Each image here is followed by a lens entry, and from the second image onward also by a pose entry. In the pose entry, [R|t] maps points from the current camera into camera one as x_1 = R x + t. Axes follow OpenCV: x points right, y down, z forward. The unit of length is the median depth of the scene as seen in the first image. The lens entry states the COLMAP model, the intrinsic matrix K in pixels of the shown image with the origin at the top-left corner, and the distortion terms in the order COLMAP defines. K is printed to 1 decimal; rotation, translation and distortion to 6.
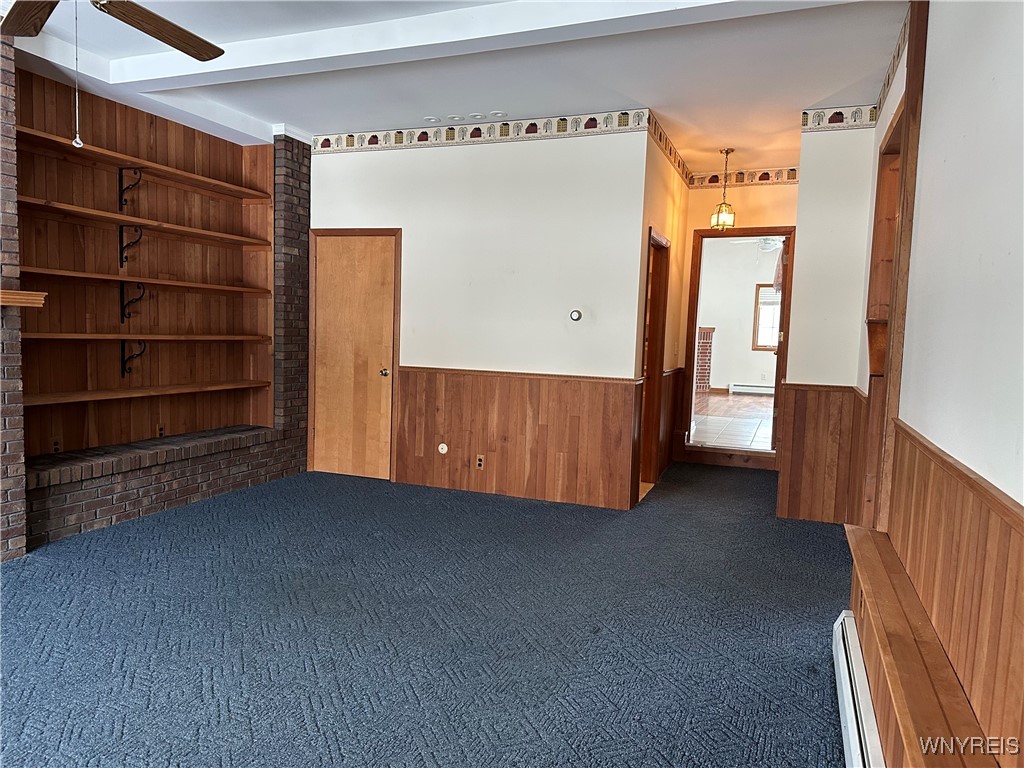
lens RADIAL K [[724.3, 0, 514.0], [0, 724.3, 381.0], [0, 0, 1]] dist [0.131779, -0.181584]
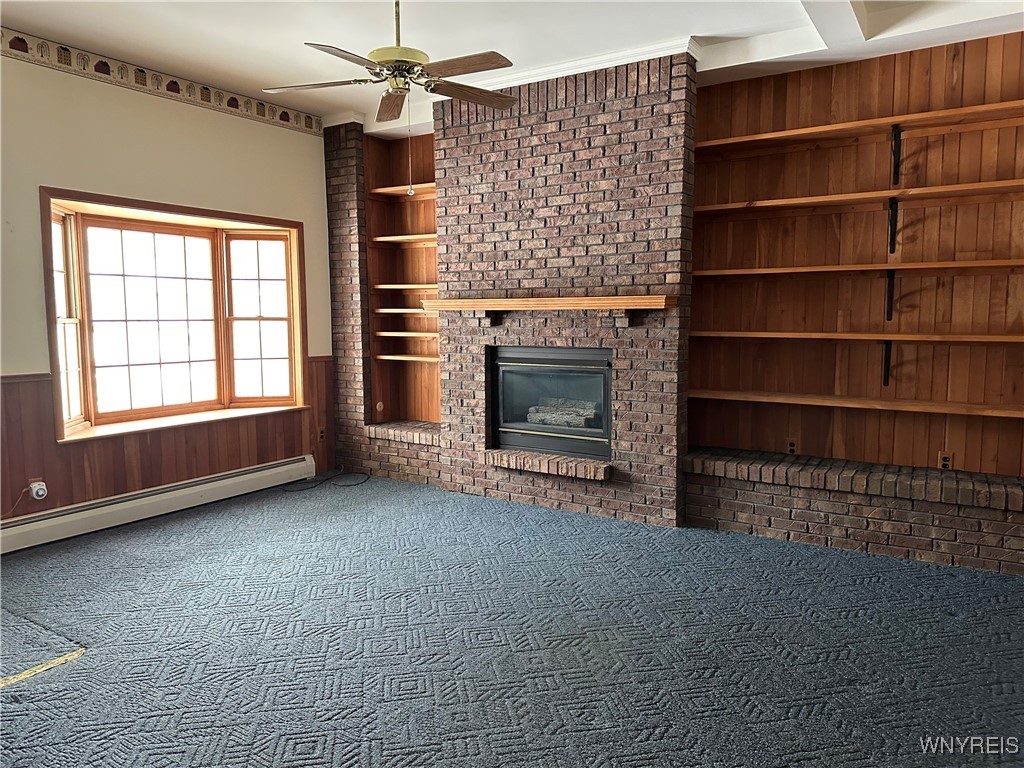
lens RADIAL K [[724.3, 0, 514.0], [0, 724.3, 381.0], [0, 0, 1]] dist [0.131779, -0.181584]
pose [[-0.199483, 0.060999, -0.978001, 0.375957], [-0.069542, 0.994663, 0.076223, -0.044868], [0.977431, 0.083217, -0.194176, 0.763479]]
